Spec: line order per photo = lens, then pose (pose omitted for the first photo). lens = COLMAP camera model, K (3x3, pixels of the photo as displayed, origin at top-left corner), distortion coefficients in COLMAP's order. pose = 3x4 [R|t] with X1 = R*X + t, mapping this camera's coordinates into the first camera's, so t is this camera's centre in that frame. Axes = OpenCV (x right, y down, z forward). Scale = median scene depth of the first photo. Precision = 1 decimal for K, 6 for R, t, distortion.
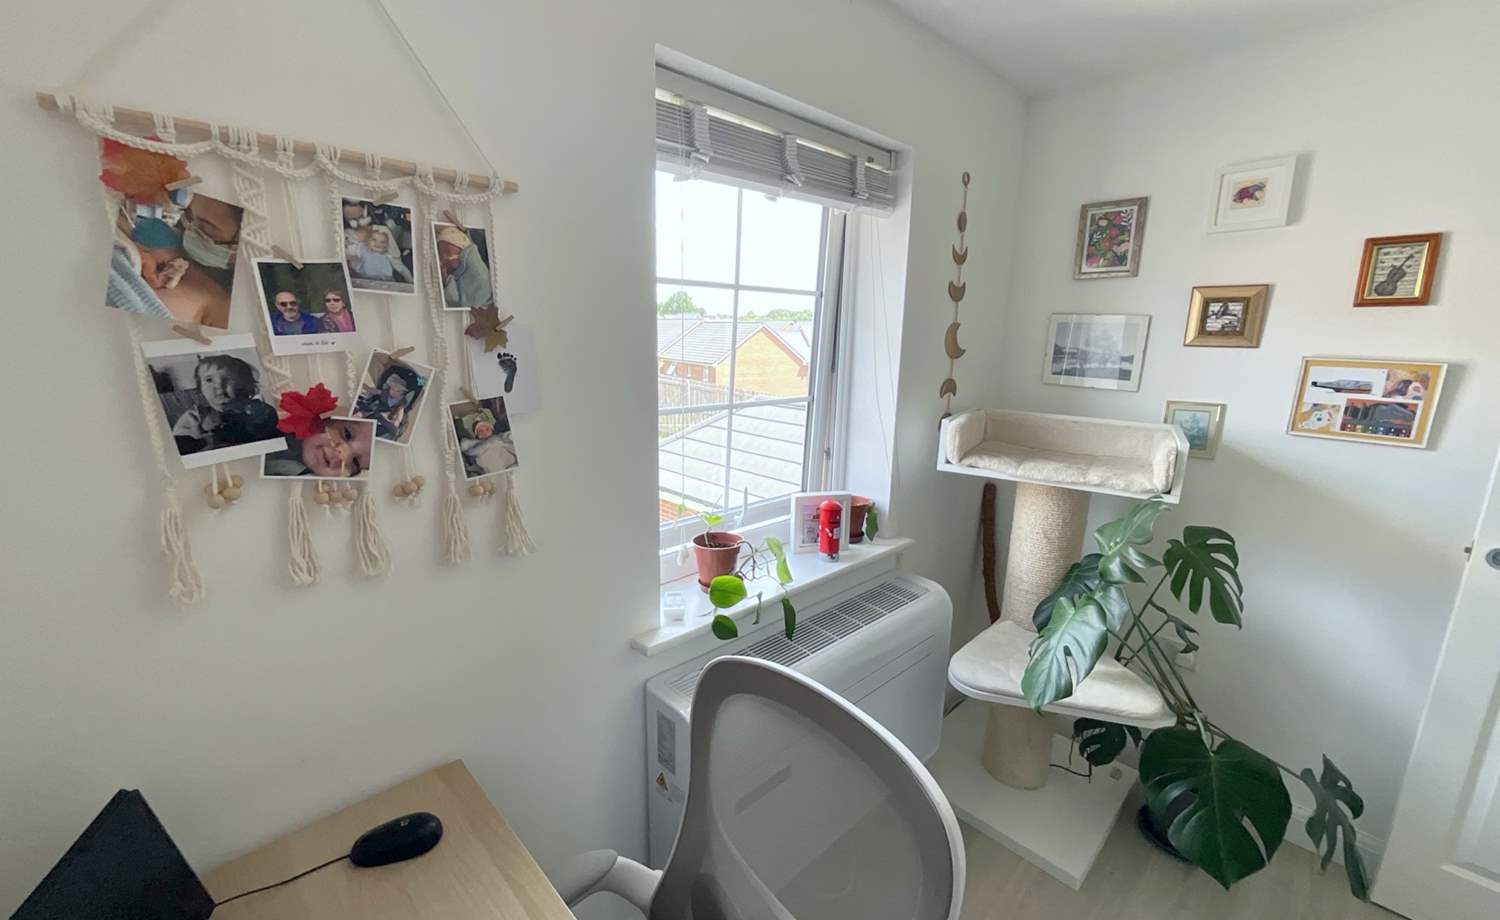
lens RADIAL K [[612.4, 0, 758.9], [0, 612.4, 451.5], [0, 0, 1]] dist [-0.001144, 0.002275]
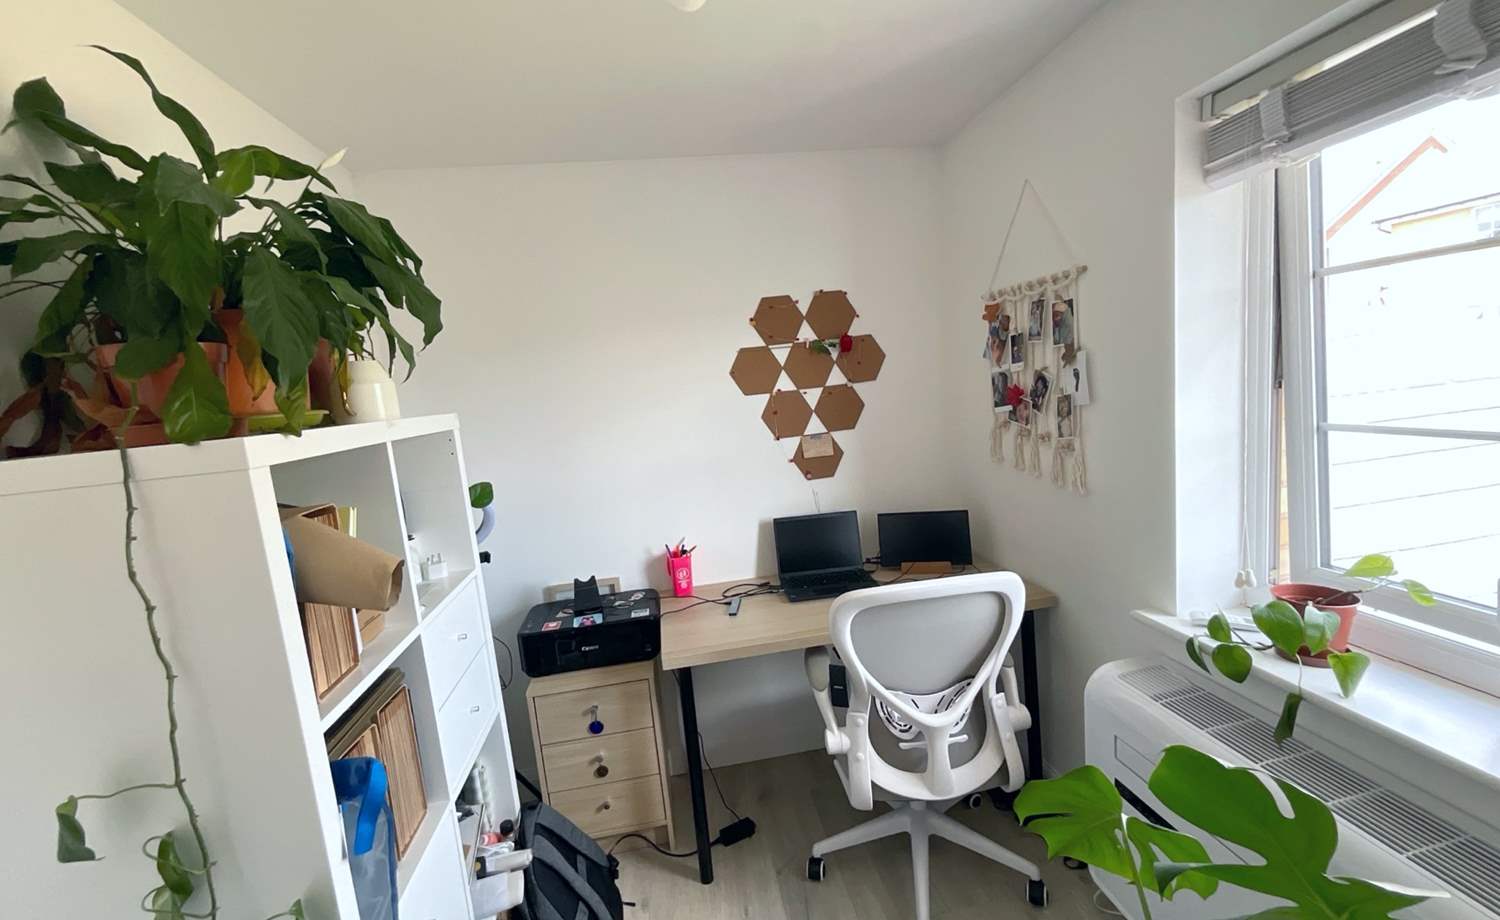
lens RADIAL K [[612.4, 0, 756.4], [0, 612.4, 455.7], [0, 0, 1]] dist [-0.001144, 0.002275]
pose [[-0.586506, 0.116128, -0.801577, 1.690841], [-0.093947, 0.973234, 0.209737, -0.226339], [0.804478, 0.198317, -0.559897, 1.473780]]
